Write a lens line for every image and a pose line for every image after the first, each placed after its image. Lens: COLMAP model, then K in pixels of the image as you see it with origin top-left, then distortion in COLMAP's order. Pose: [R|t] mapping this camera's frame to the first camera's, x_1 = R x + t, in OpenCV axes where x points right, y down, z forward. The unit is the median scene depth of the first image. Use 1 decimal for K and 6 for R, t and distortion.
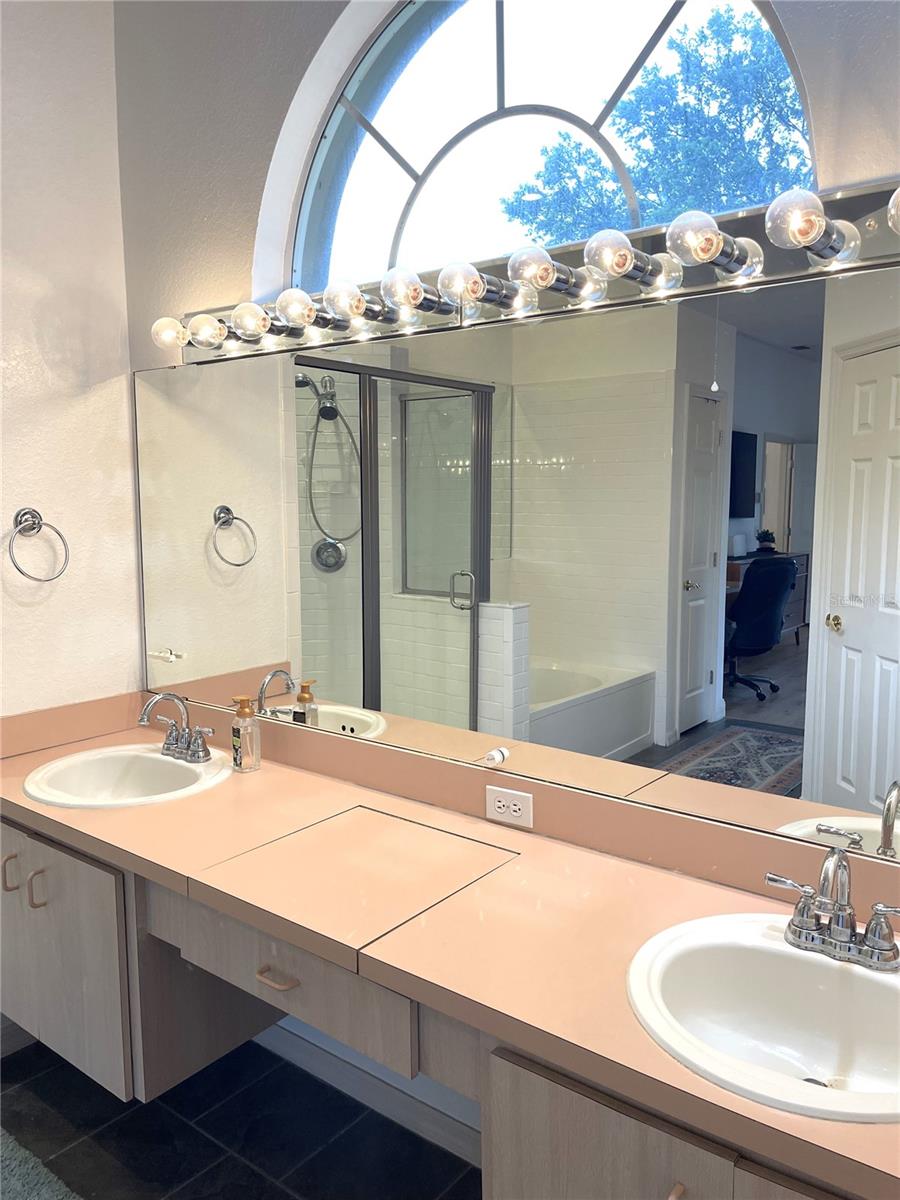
lens RADIAL K [[904.1, 0, 447.6], [0, 904.1, 599.1], [0, 0, 1]] dist [0.066727, -0.072537]
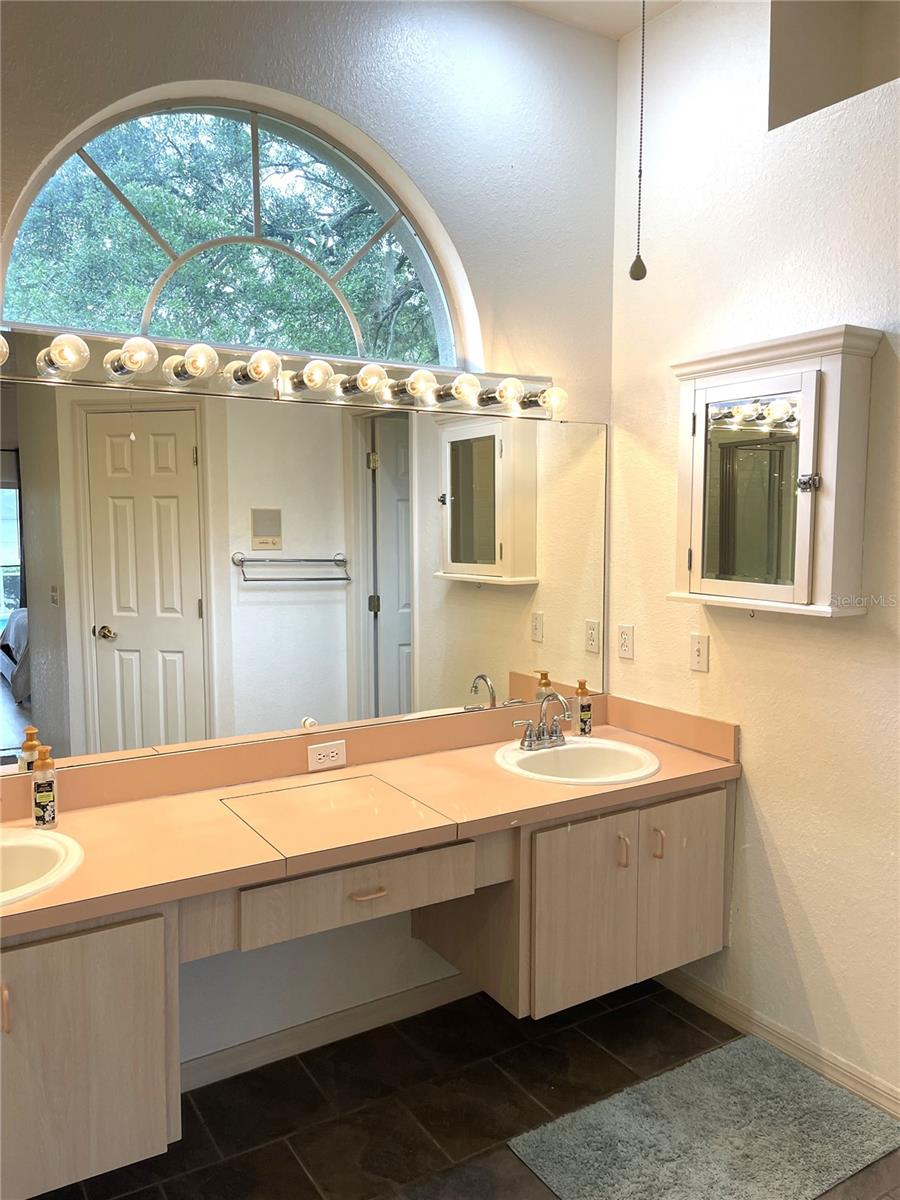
lens RADIAL K [[904.1, 0, 450.3], [0, 904.1, 602.1], [0, 0, 1]] dist [0.066727, -0.072537]
pose [[0.339081, -0.084536, 0.936951, -0.944046], [0.108750, 0.992800, 0.050218, -0.041212], [-0.934450, 0.084865, 0.345833, 0.277534]]
